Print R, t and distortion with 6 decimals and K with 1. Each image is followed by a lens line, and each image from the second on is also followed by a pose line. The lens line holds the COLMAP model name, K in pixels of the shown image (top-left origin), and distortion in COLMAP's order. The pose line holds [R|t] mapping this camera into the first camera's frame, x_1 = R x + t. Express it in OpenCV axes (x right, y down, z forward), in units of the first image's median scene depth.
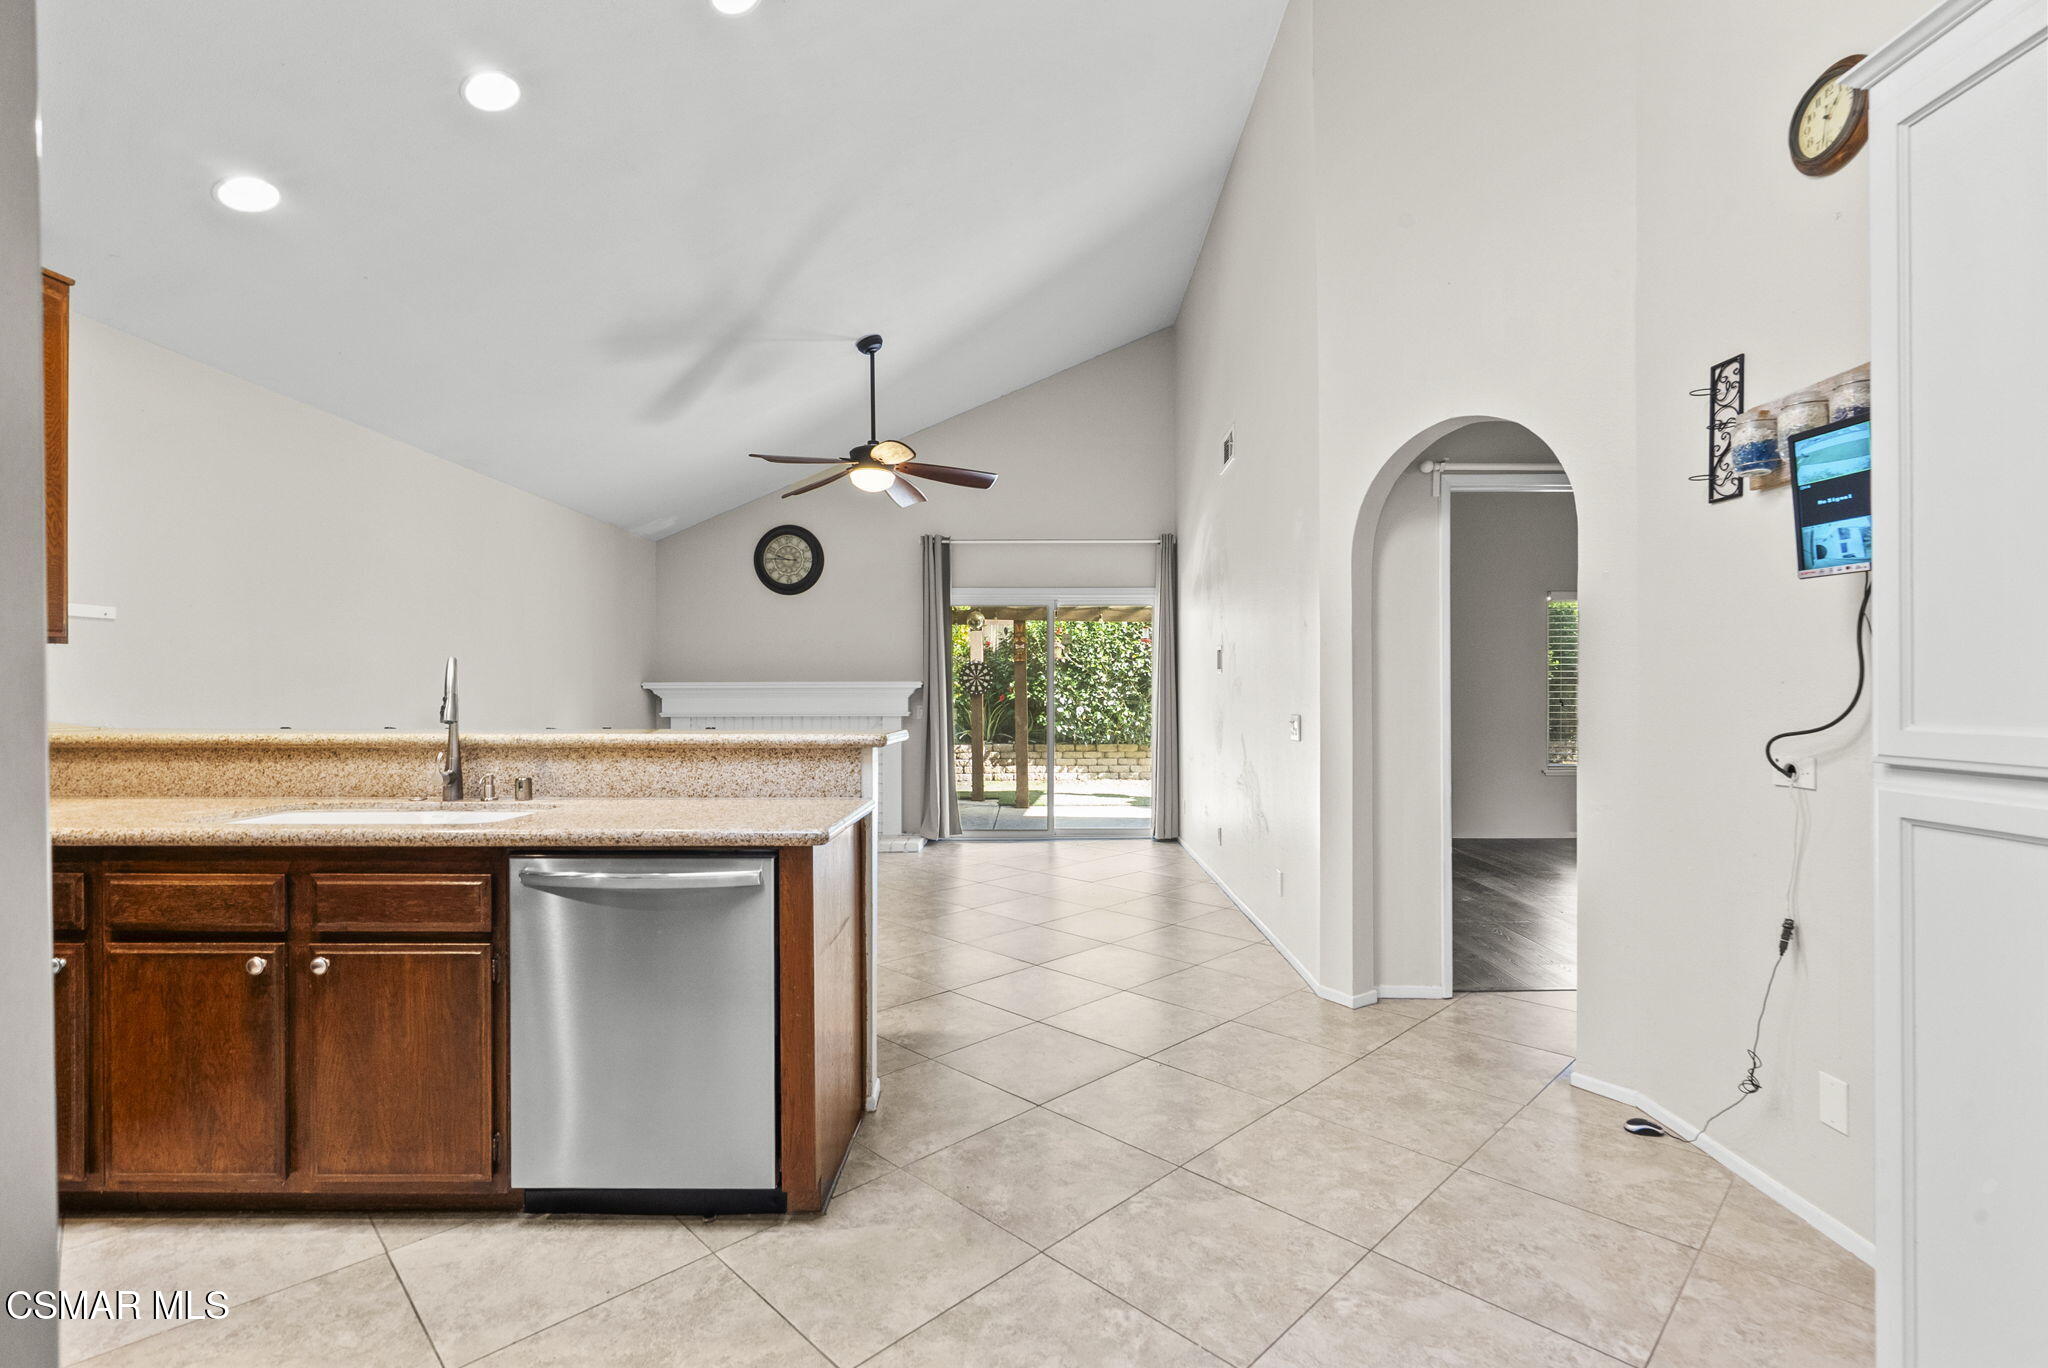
lens RADIAL K [[934.2, 0, 1027.1], [0, 934.2, 688.6], [0, 0, 1]] dist [-0.002581, 0.000785]
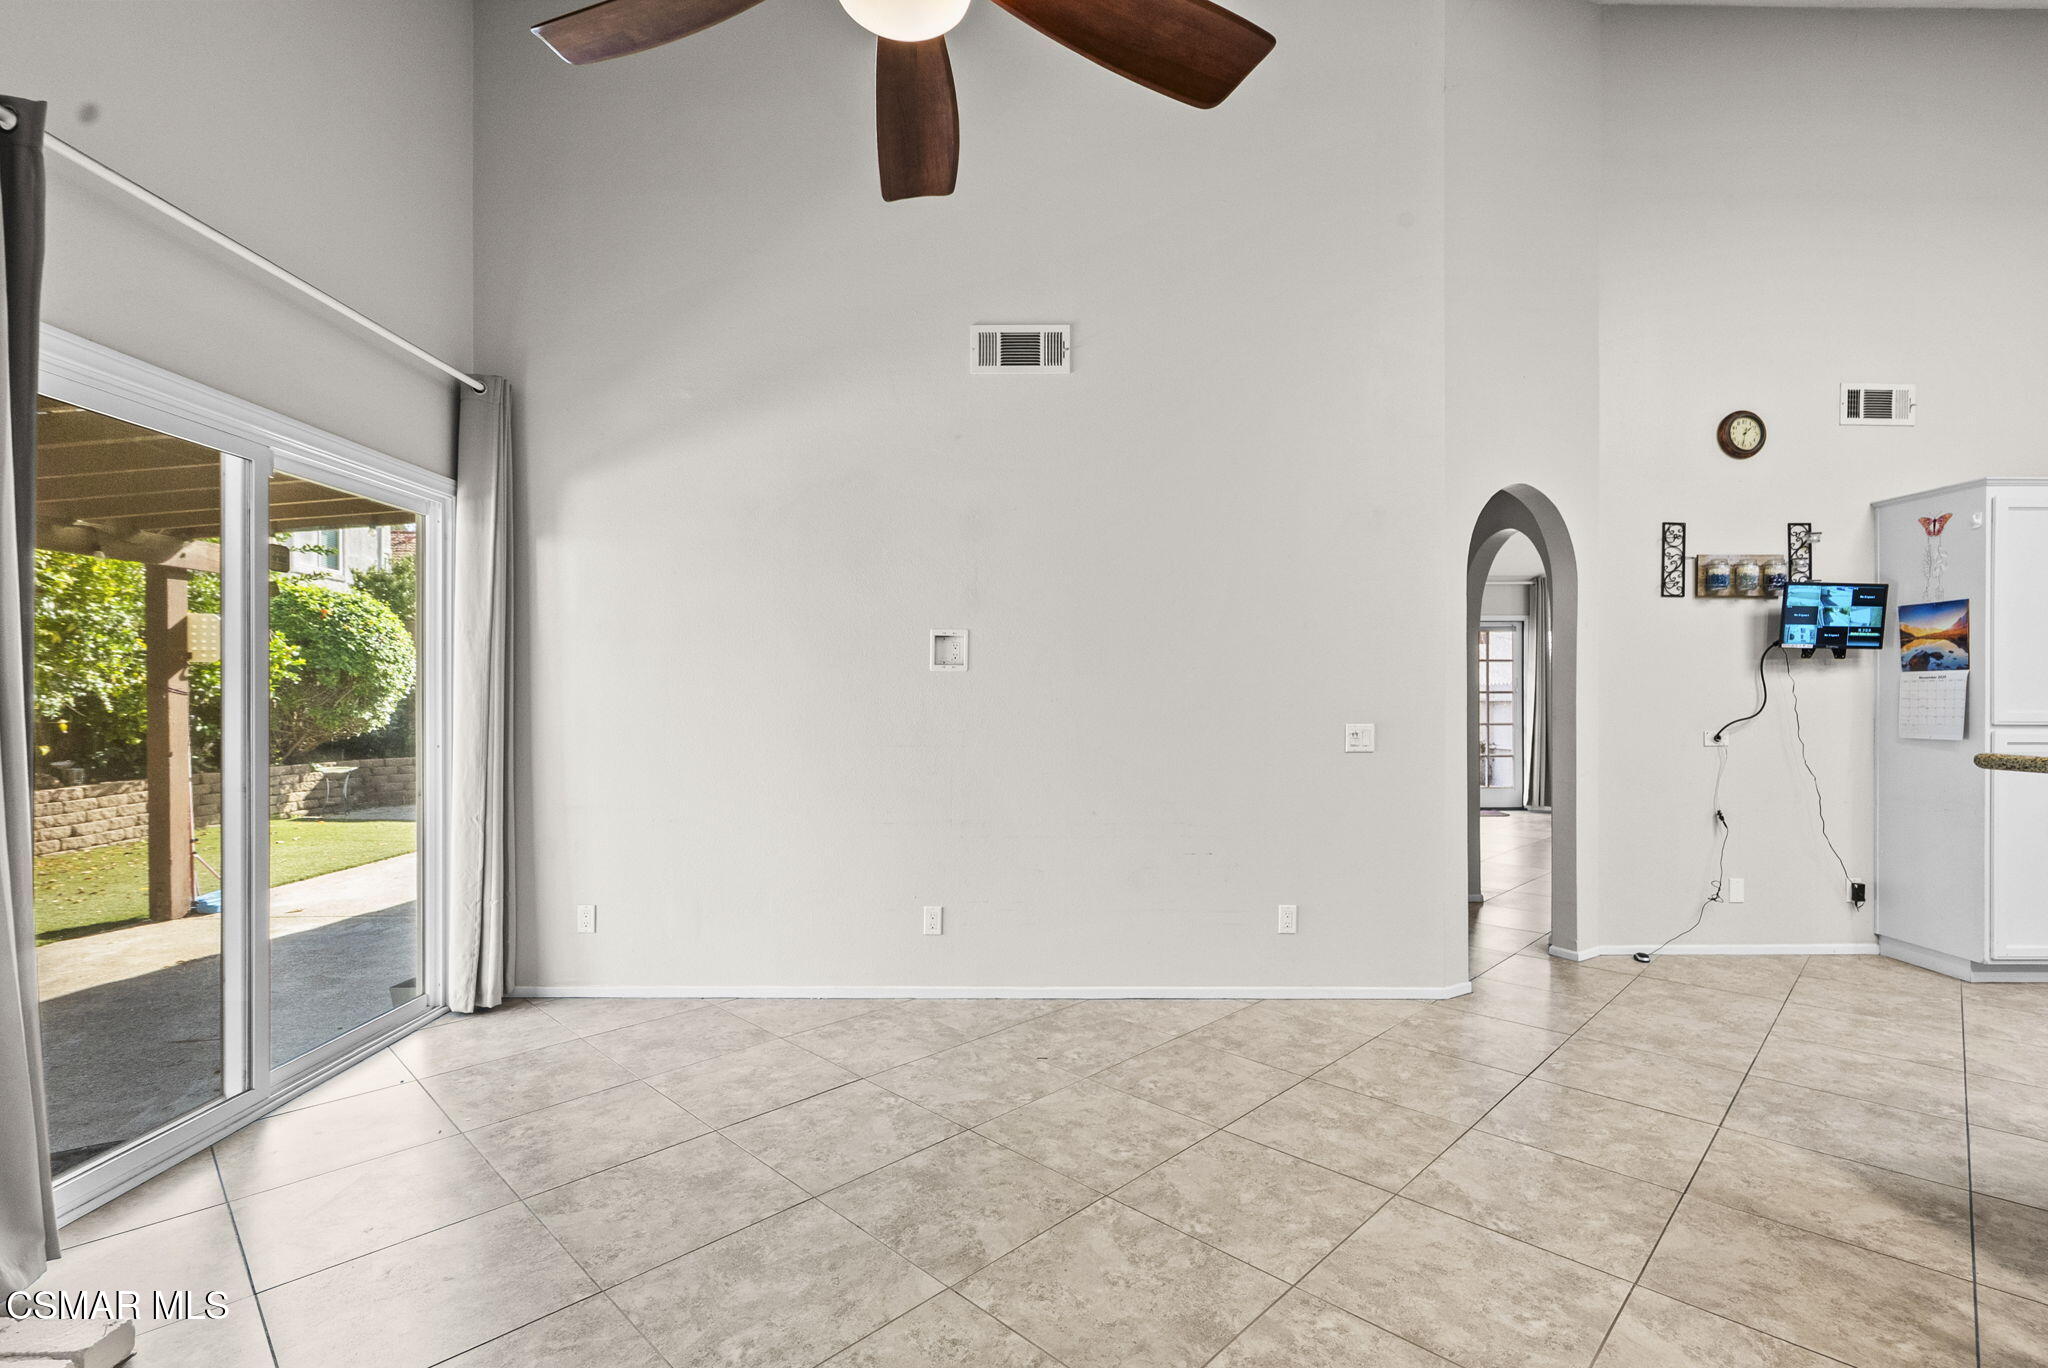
lens RADIAL K [[934.2, 0, 1027.5], [0, 934.2, 697.8], [0, 0, 1]] dist [-0.002581, 0.000785]
pose [[-0.012026, 0.001725, 0.999926, -0.568208], [-0.002535, 0.999995, -0.001756, 0.003181], [-0.999924, -0.002556, -0.012021, 1.191984]]
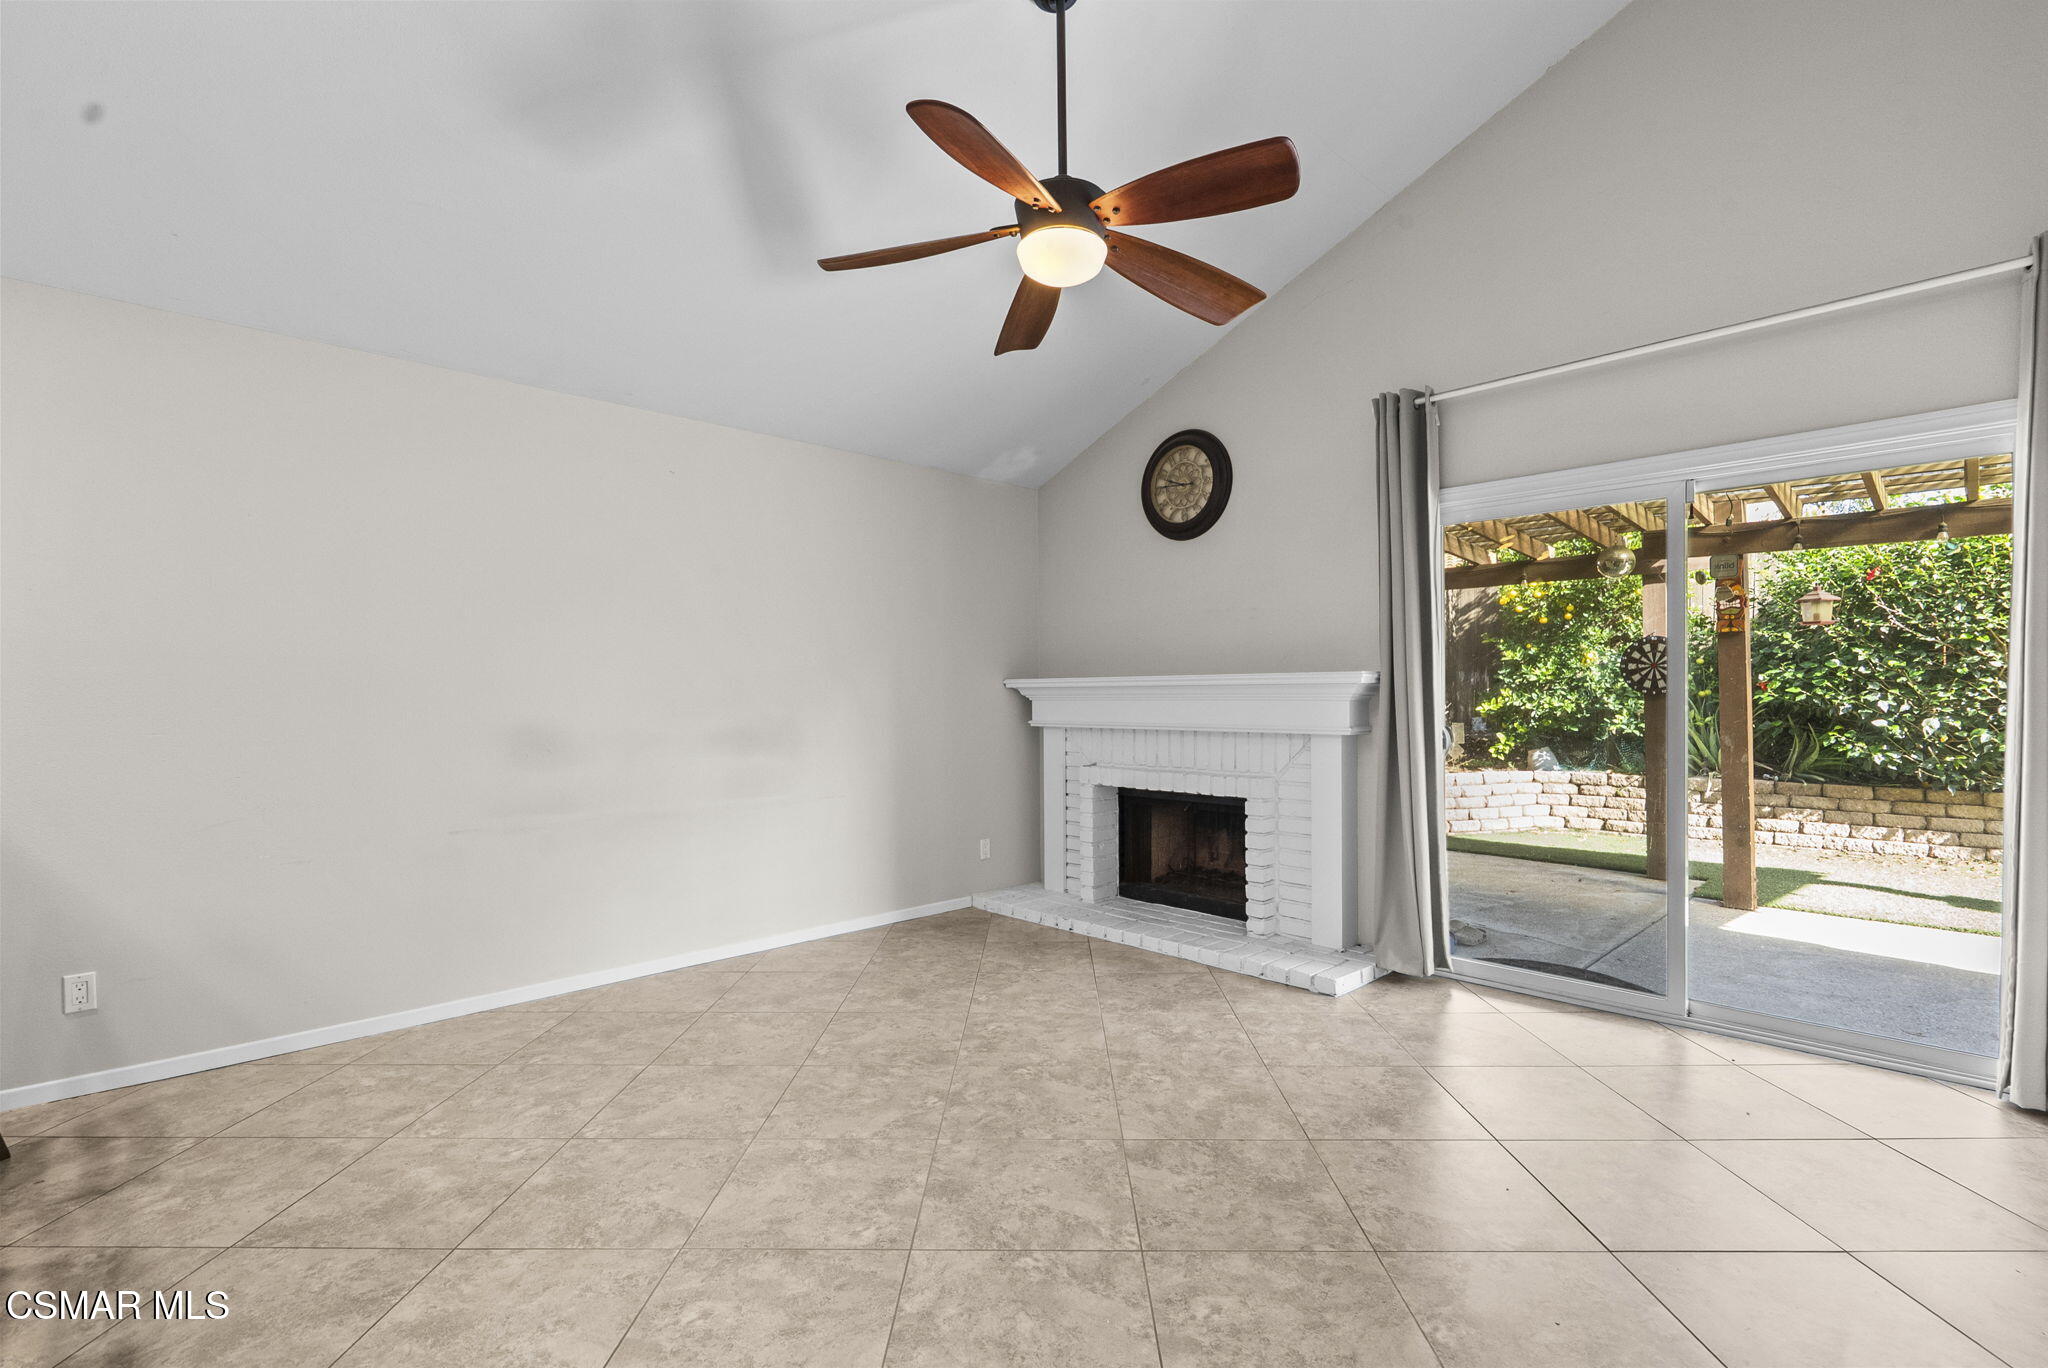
lens RADIAL K [[934.2, 0, 1027.7], [0, 934.2, 692.0], [0, 0, 1]] dist [-0.002581, 0.000785]
pose [[0.699001, -0.001659, -0.715118, 0.212939], [0.005727, 0.999978, 0.003278, 0.001917], [0.715097, -0.006387, 0.698996, 0.795609]]
